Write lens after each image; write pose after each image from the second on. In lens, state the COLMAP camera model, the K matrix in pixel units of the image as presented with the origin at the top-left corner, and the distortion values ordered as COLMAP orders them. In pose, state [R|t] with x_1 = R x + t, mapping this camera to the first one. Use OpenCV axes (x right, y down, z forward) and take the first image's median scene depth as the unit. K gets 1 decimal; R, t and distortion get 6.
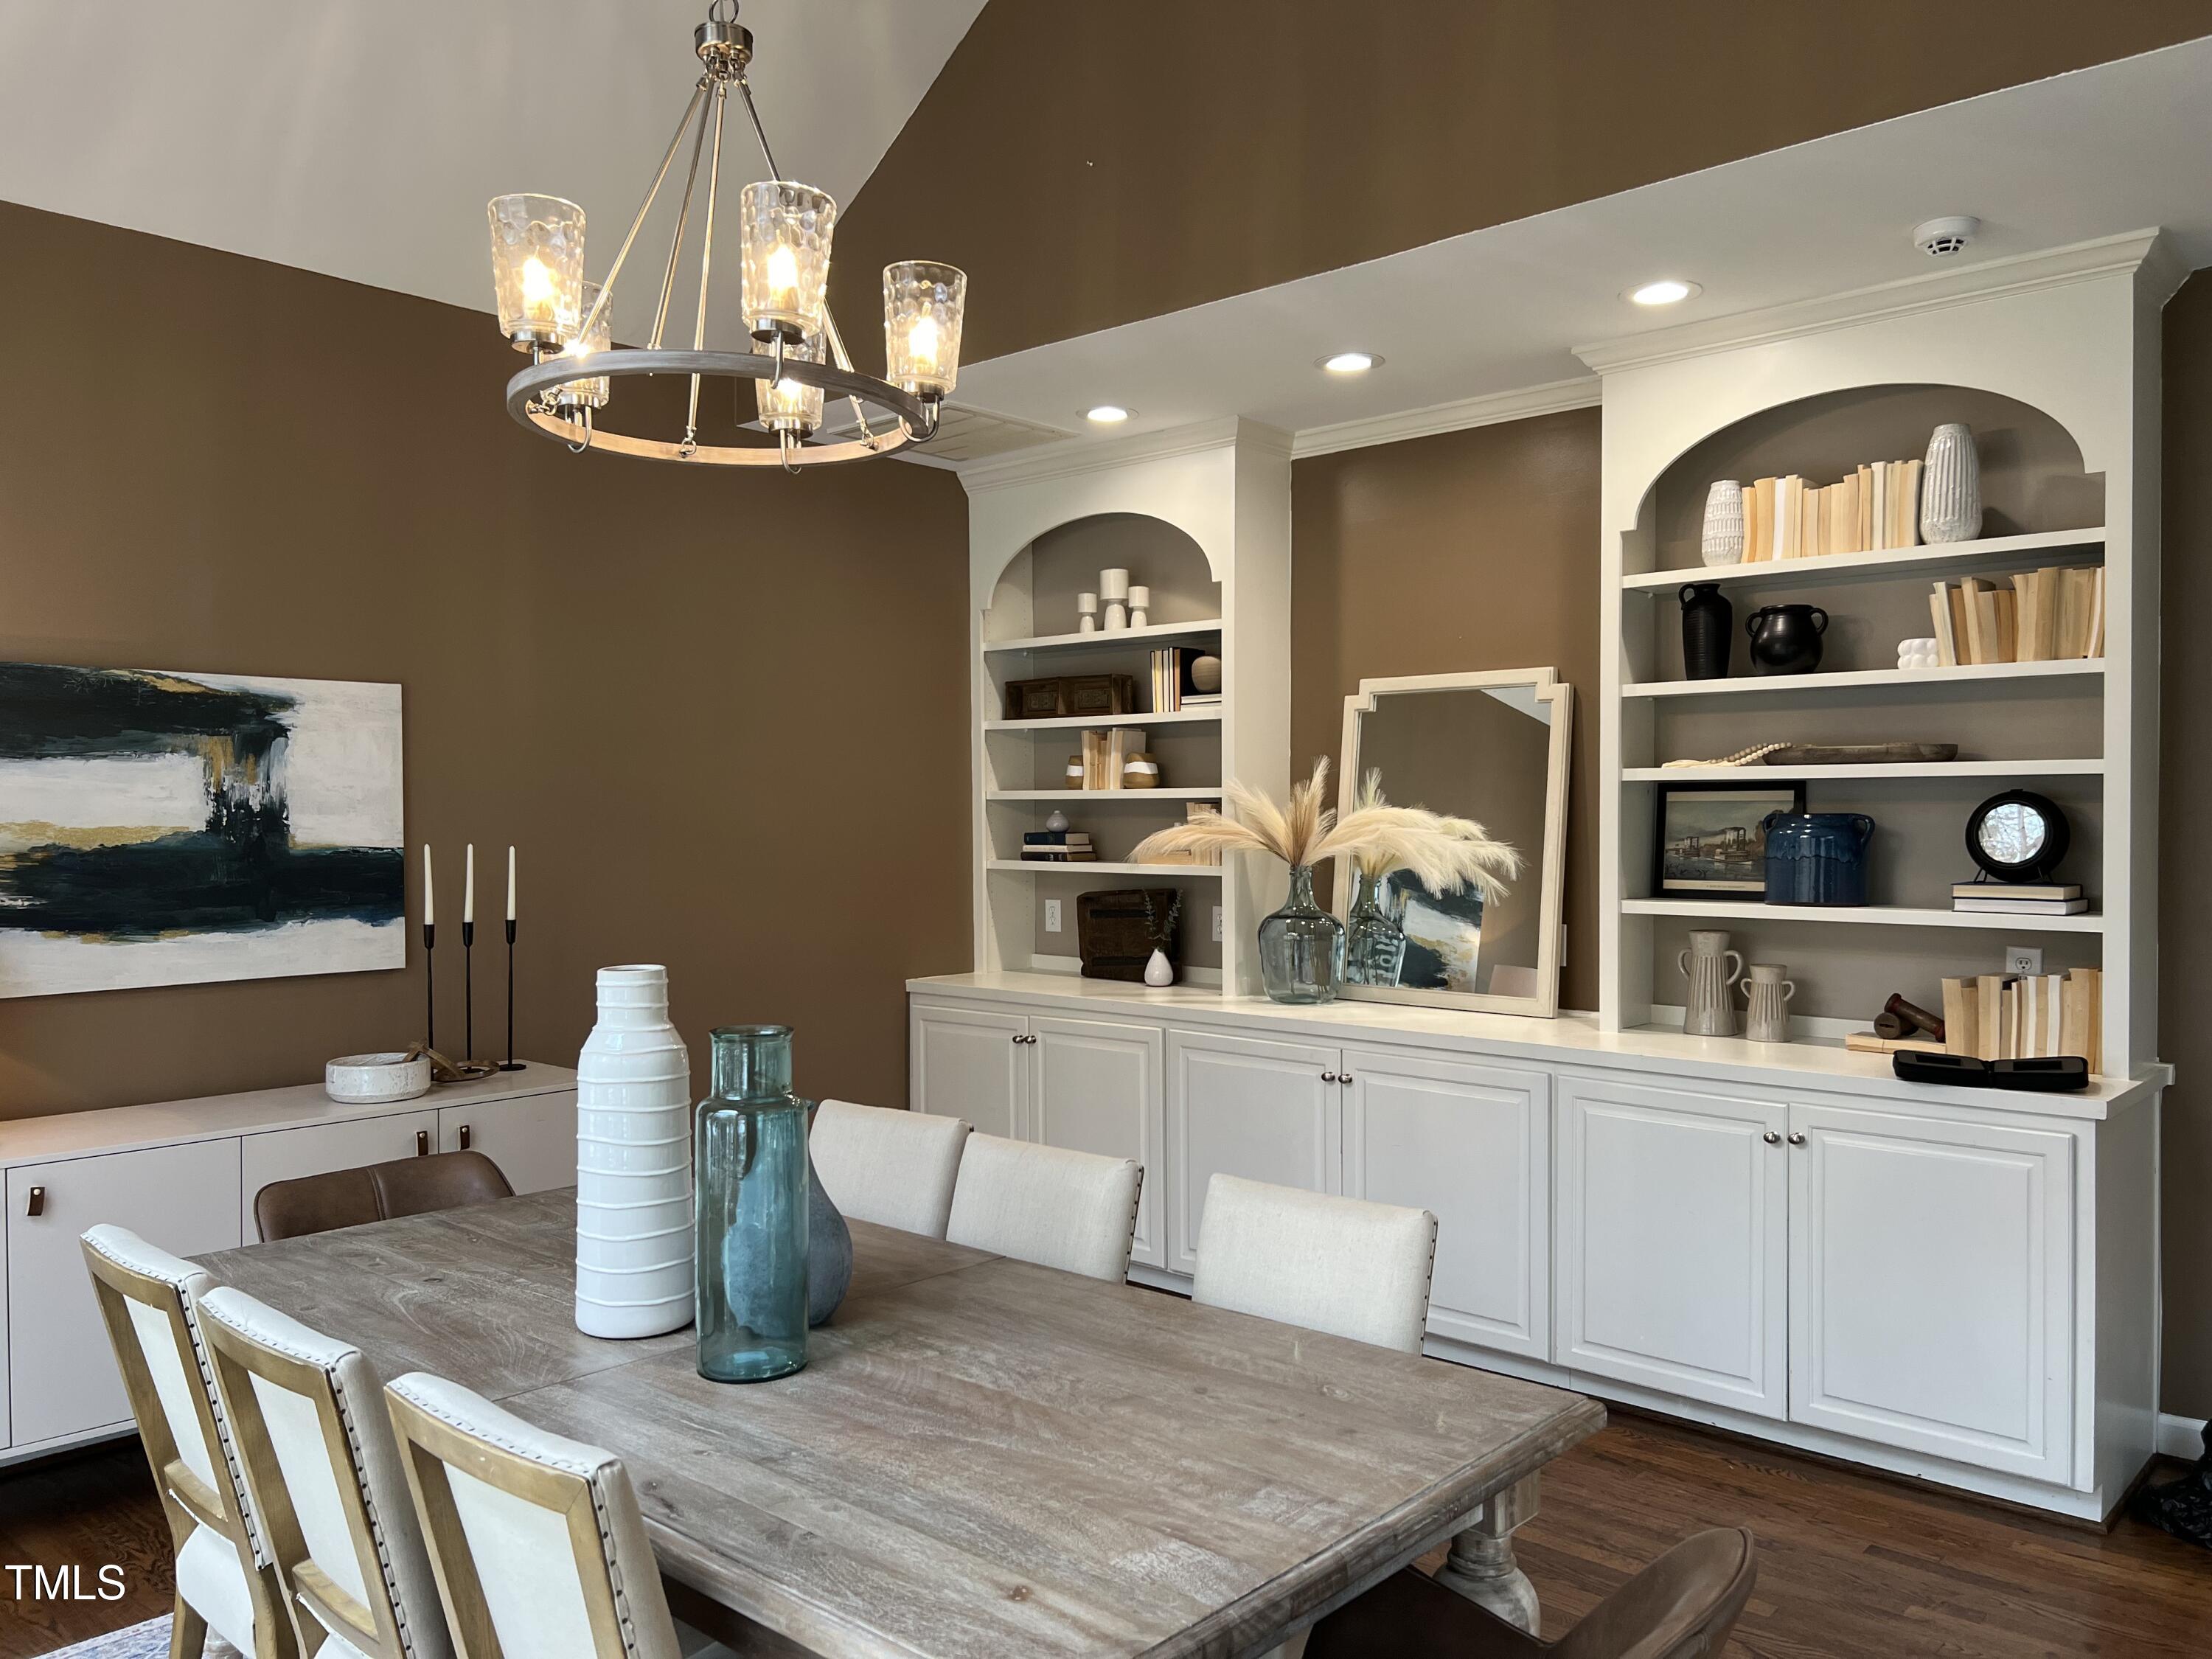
lens RADIAL K [[1670.8, 0, 1111.5], [0, 1670.8, 818.6], [0, 0, 1]] dist [0.068877, -0.074166]
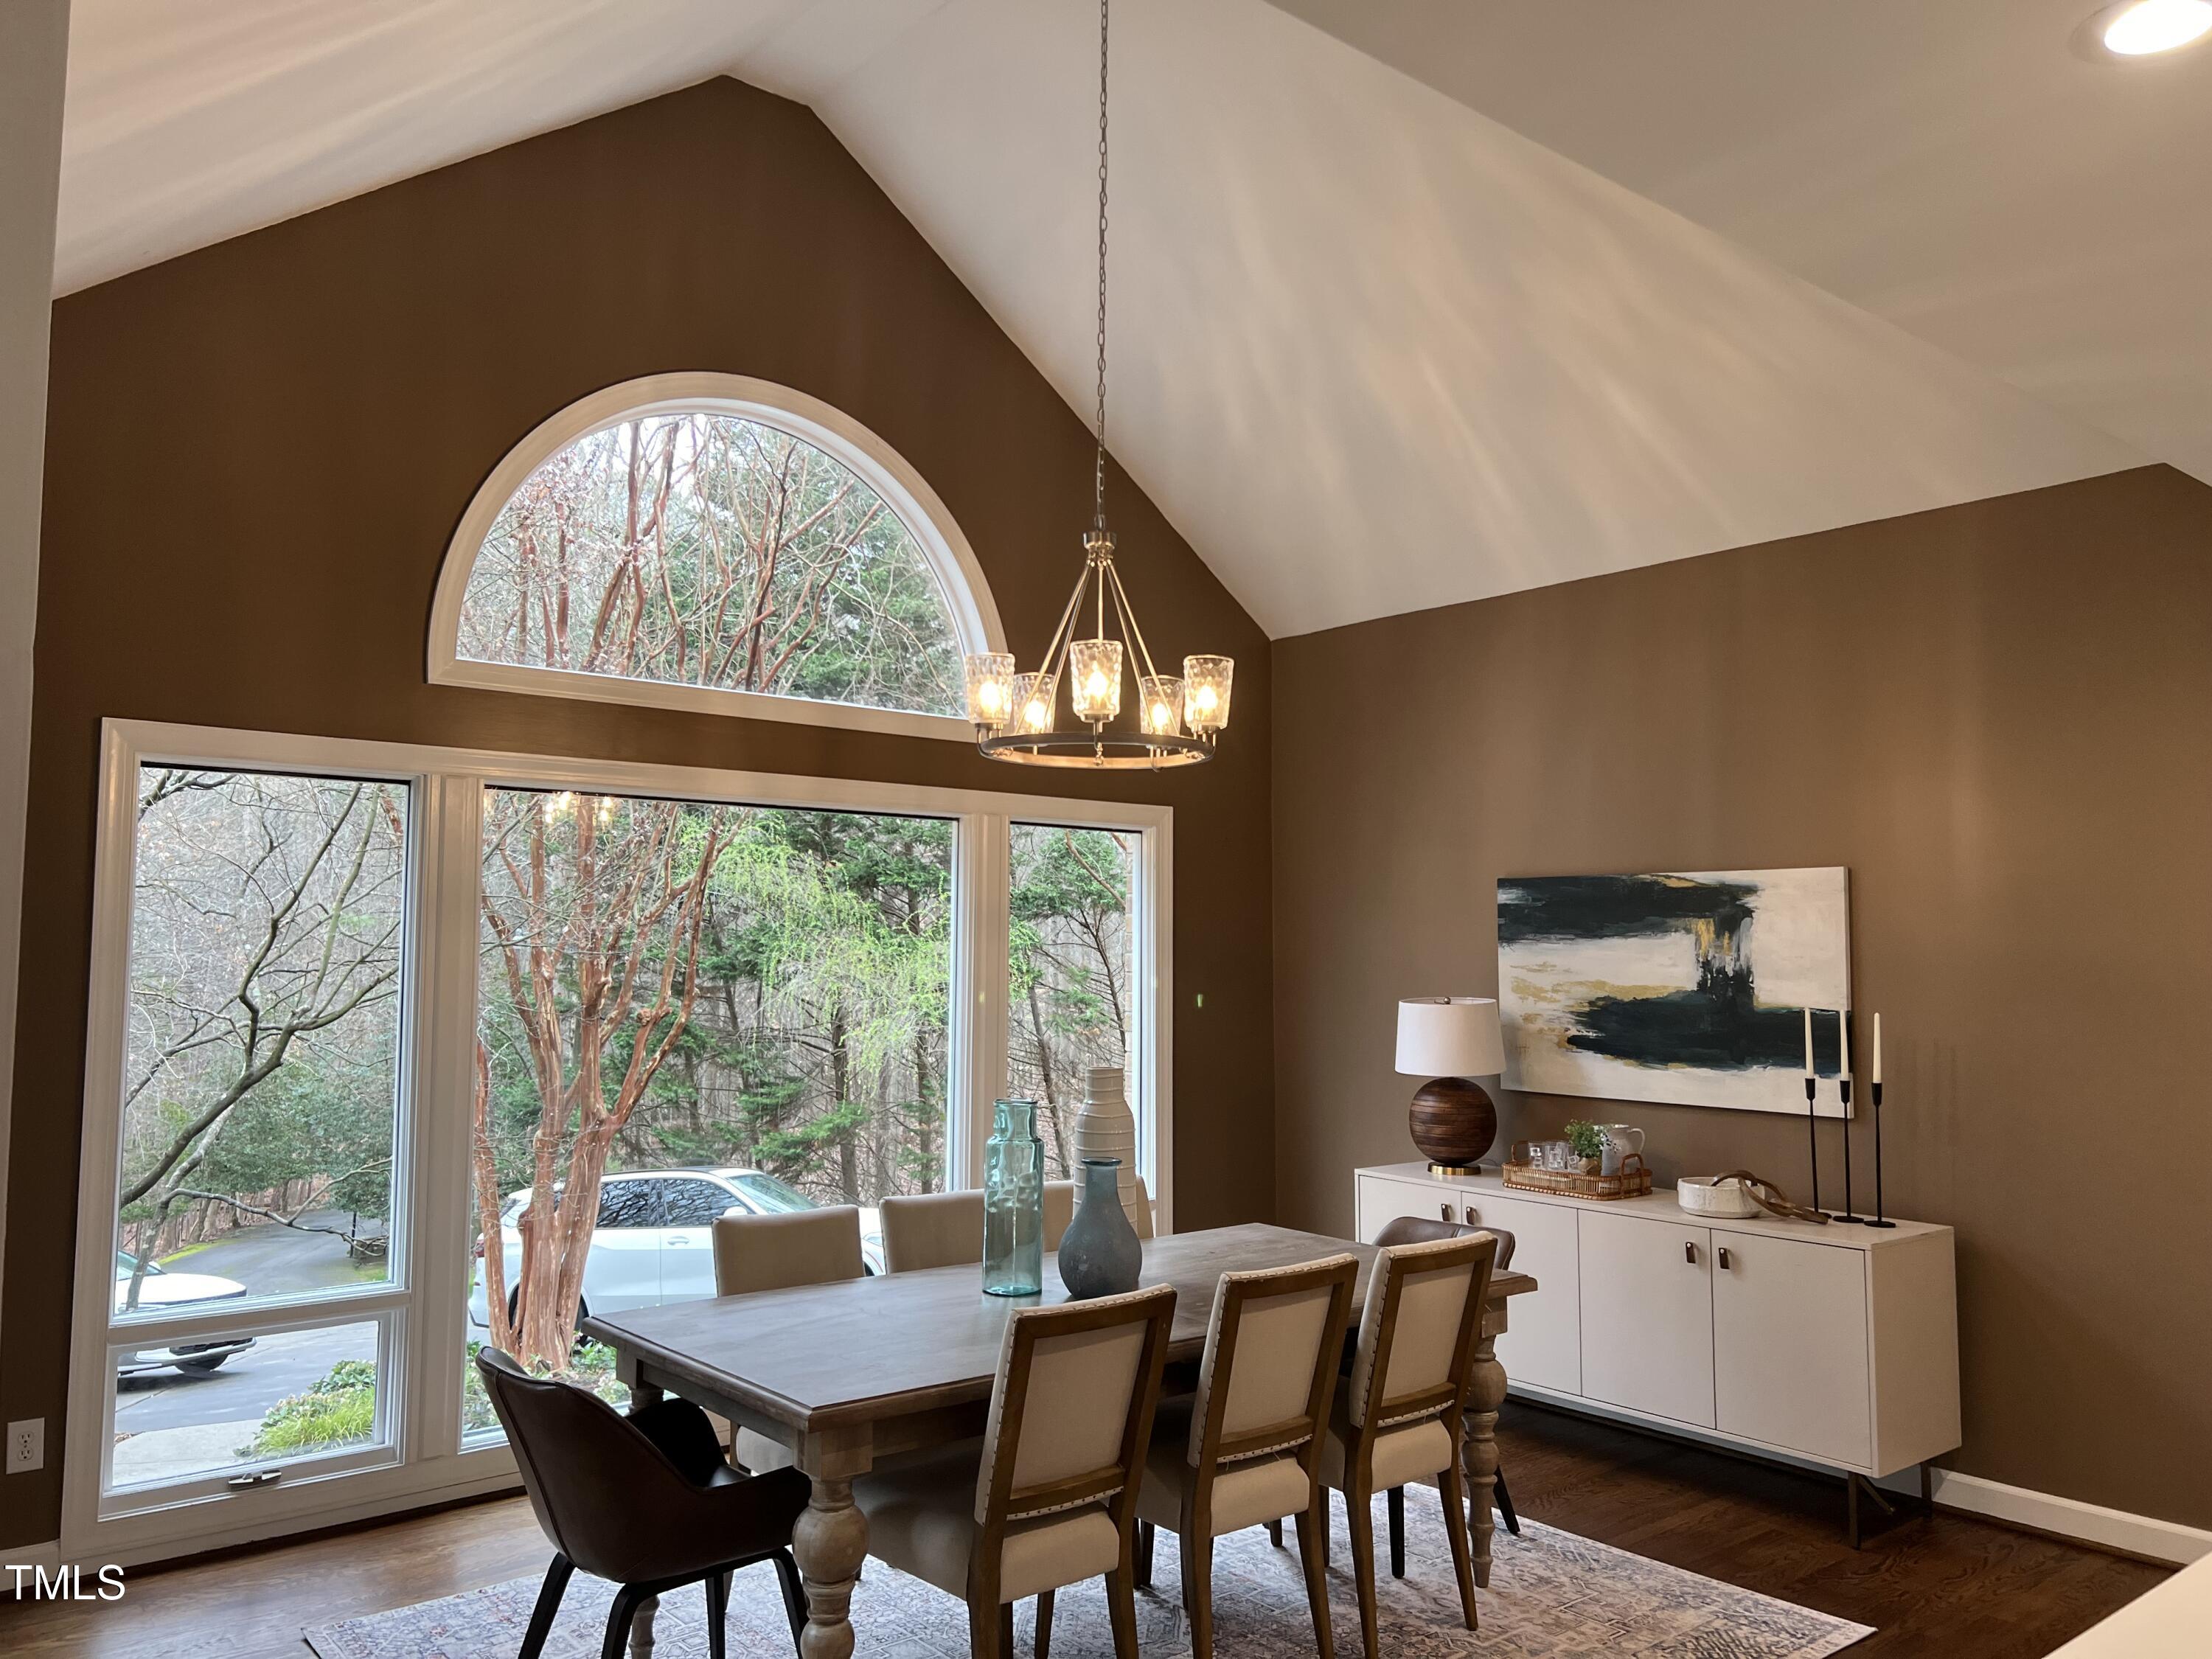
lens RADIAL K [[1670.8, 0, 1109.8], [0, 1670.8, 838.4], [0, 0, 1]] dist [0.068877, -0.074166]
pose [[-0.150009, -0.071399, -0.986103, 0.835158], [-0.018022, 0.997421, -0.069477, -0.011331], [0.988520, 0.007349, -0.150909, 0.733180]]
